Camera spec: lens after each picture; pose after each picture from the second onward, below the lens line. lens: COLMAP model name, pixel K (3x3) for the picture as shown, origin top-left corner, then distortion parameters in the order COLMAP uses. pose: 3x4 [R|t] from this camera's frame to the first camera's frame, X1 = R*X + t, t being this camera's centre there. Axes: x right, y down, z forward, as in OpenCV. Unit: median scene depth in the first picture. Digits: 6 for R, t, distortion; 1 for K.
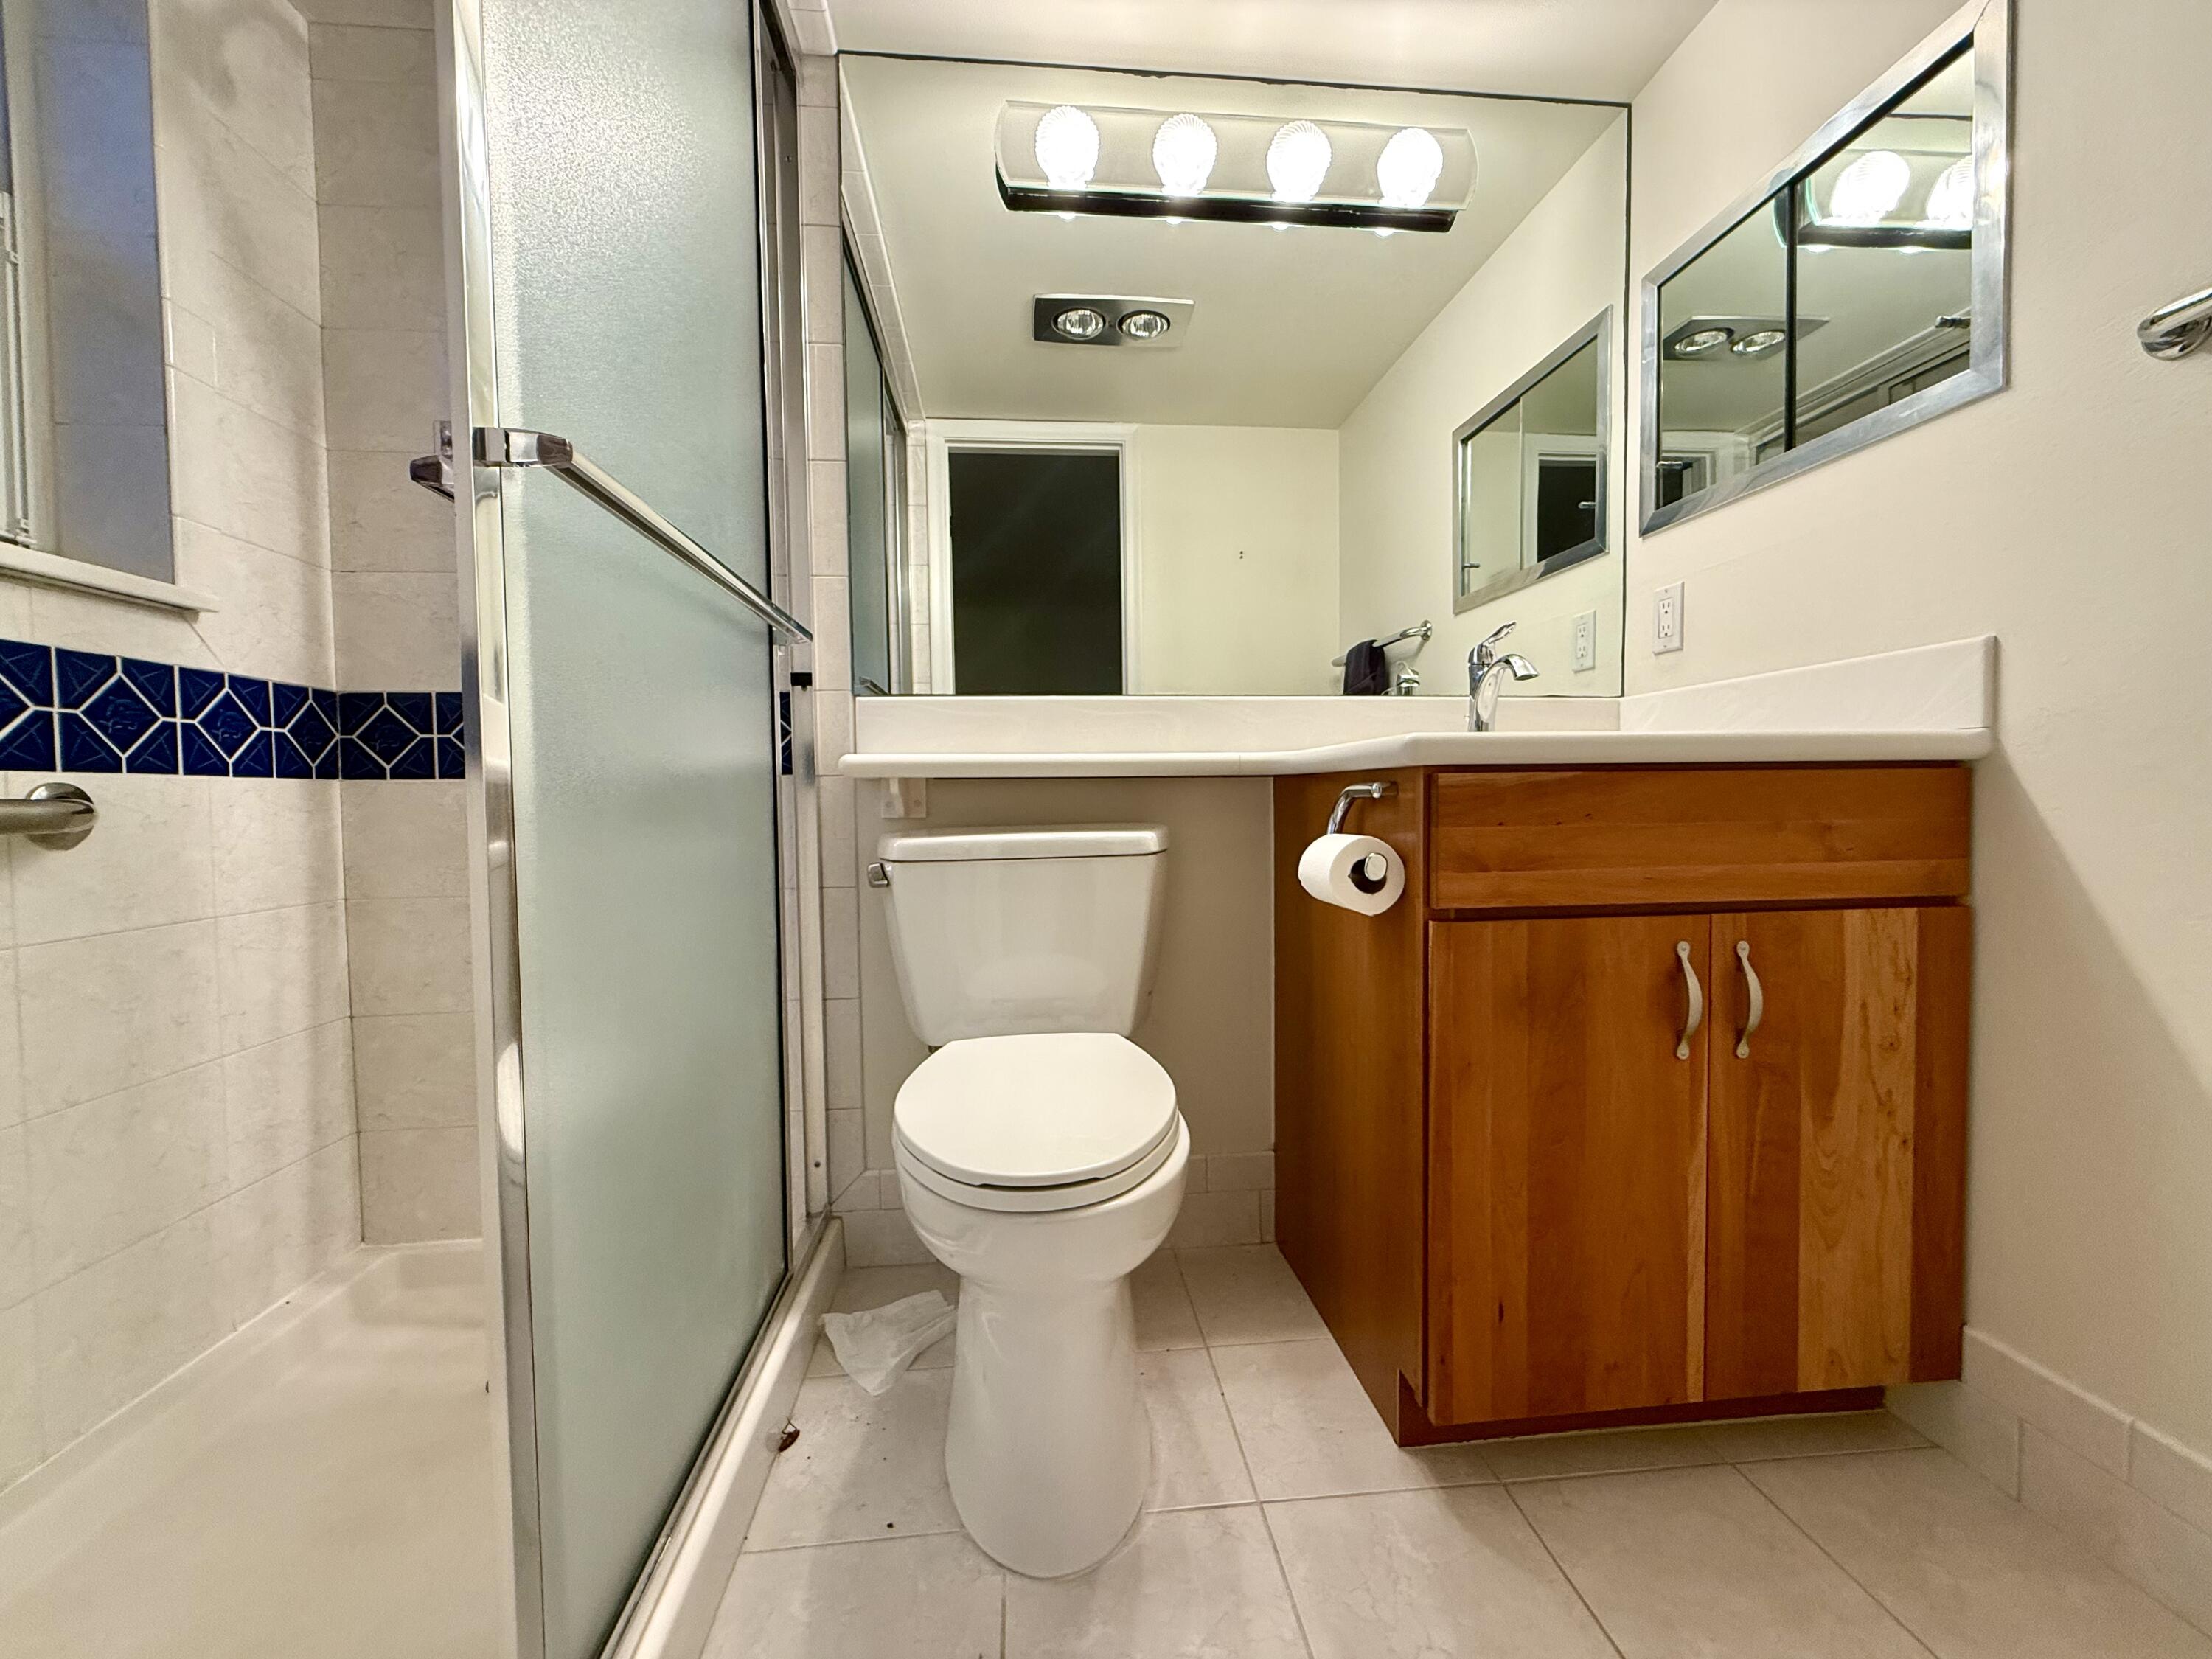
lens RADIAL K [[884.1, 0, 1103.0], [0, 884.1, 833.3], [0, 0, 1]] dist [-0.000312, -0.000171]
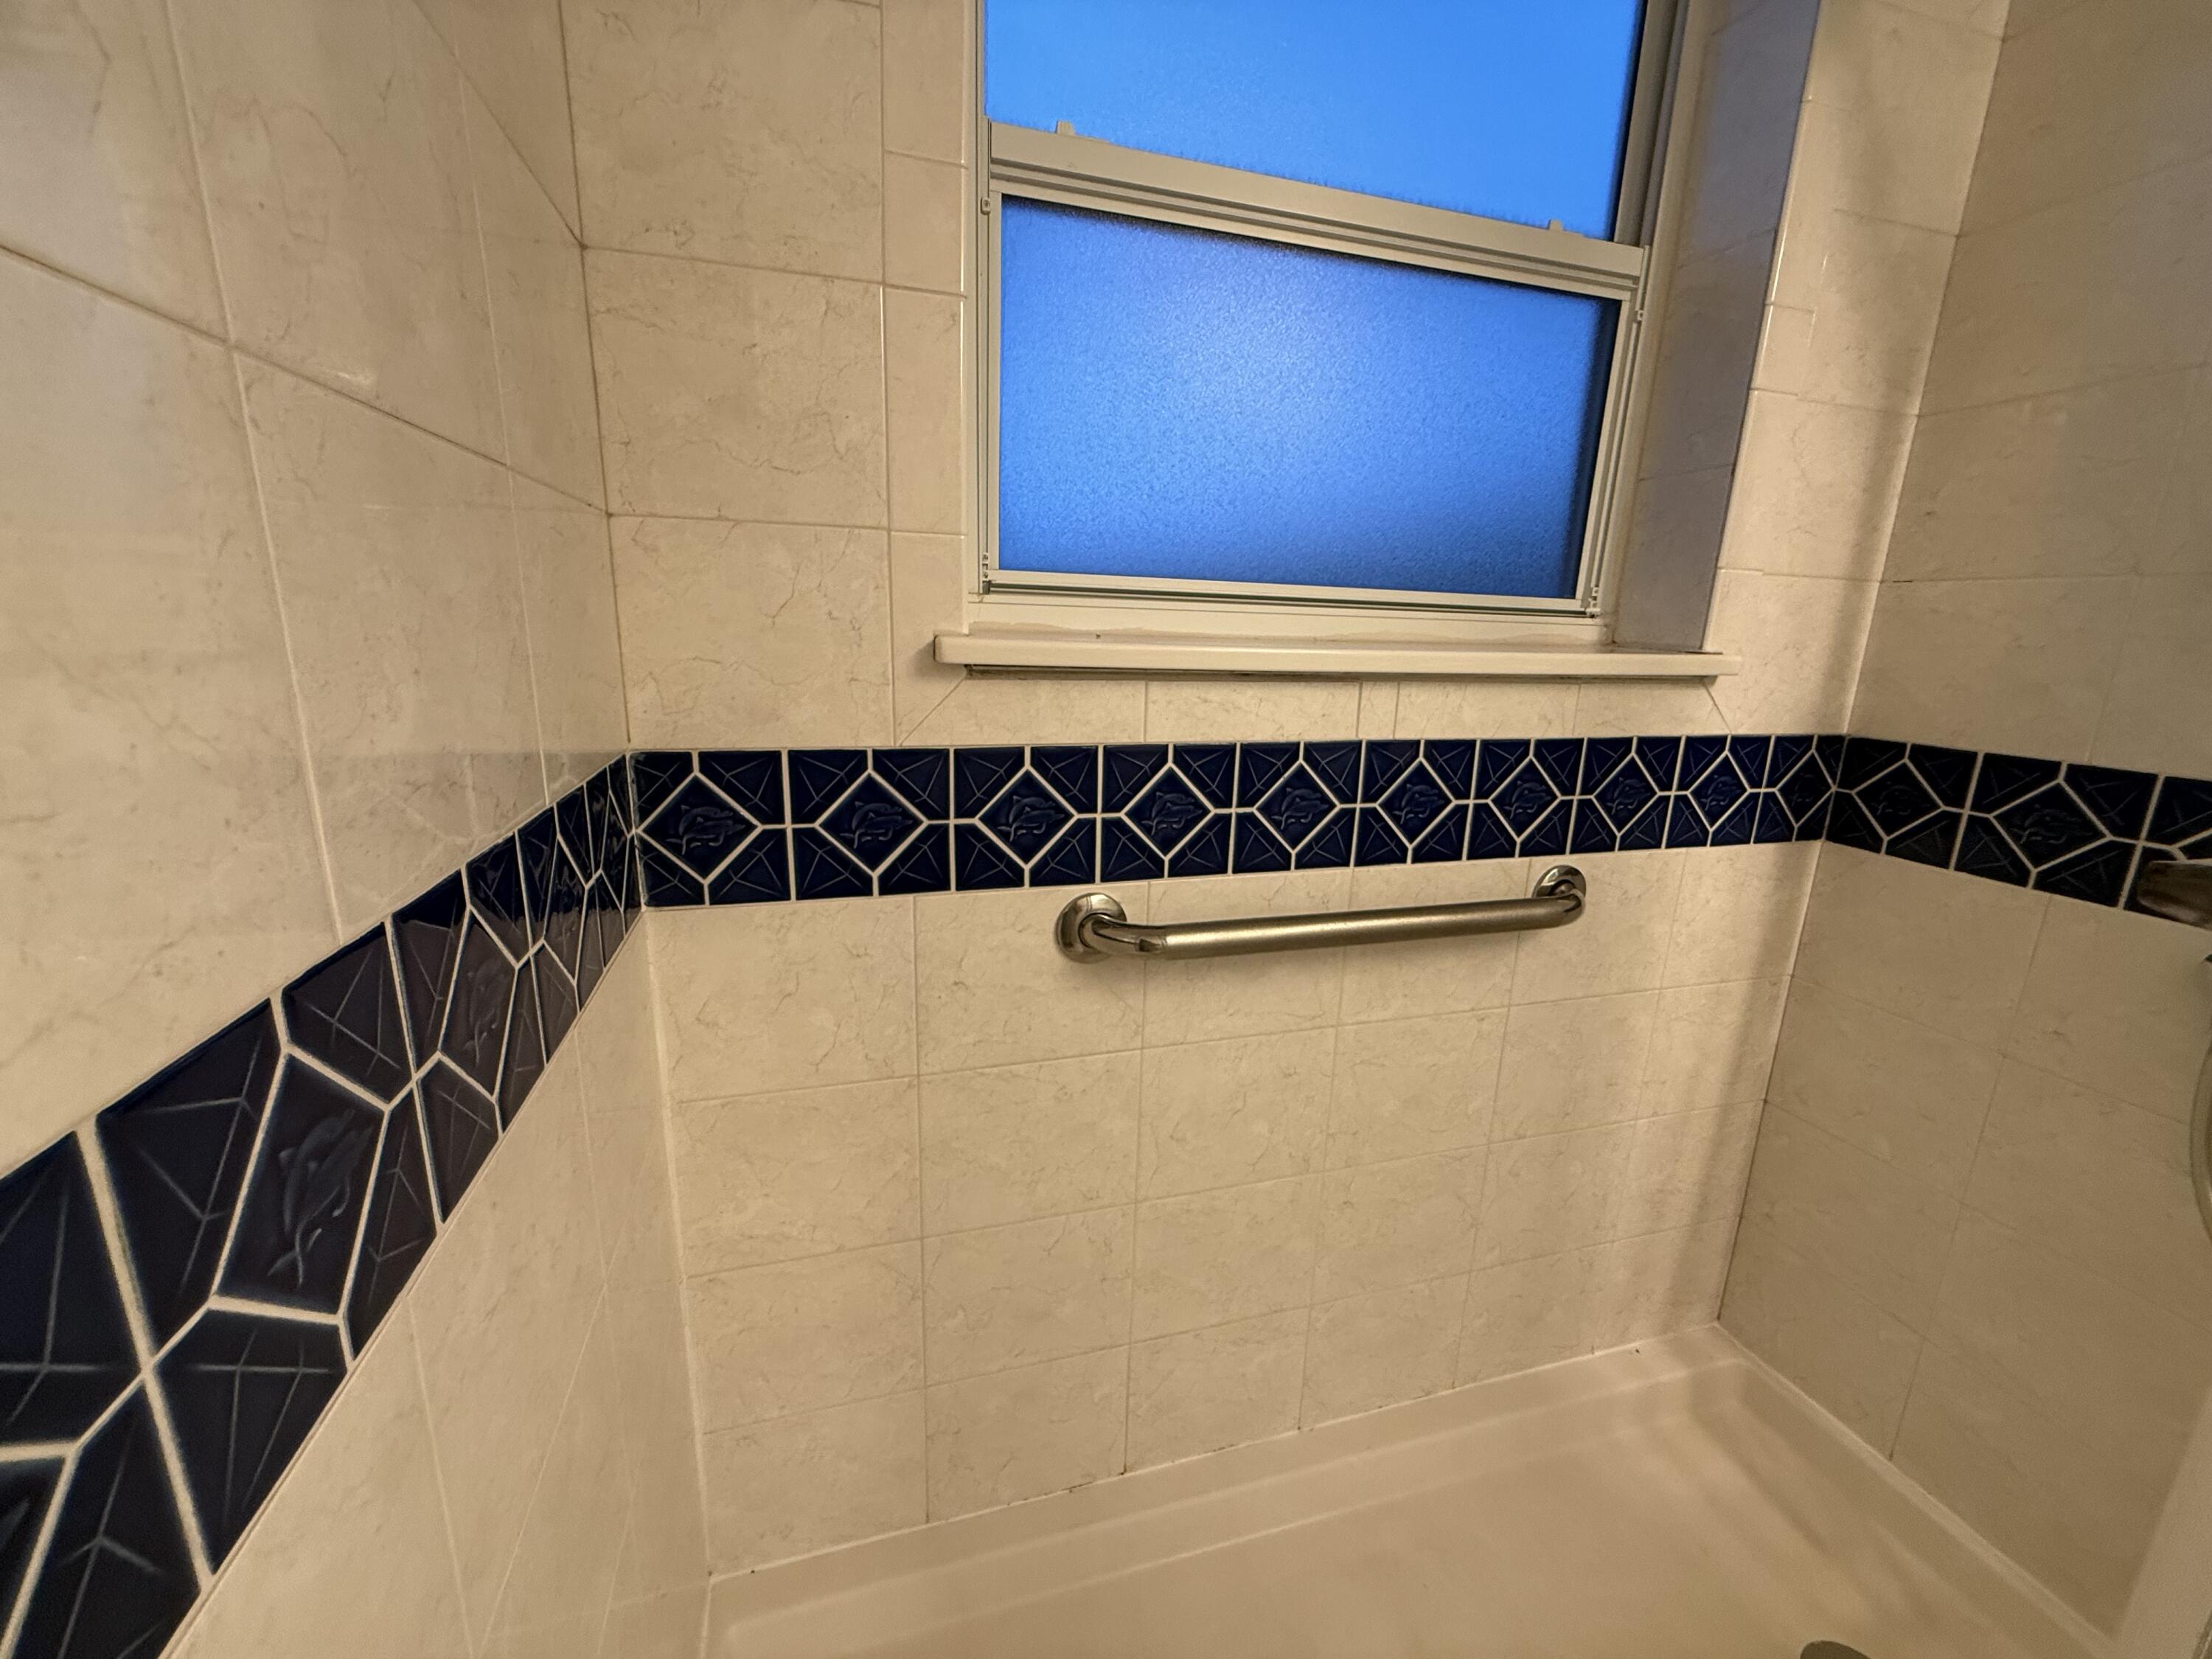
lens RADIAL K [[884.1, 0, 1102.2], [0, 884.1, 834.3], [0, 0, 1]] dist [-0.000312, -0.000171]
pose [[0.184442, 0.247945, -0.951054, -0.216579], [-0.063475, 0.968641, 0.240220, -0.242339], [0.980792, 0.016061, 0.194396, 0.188978]]
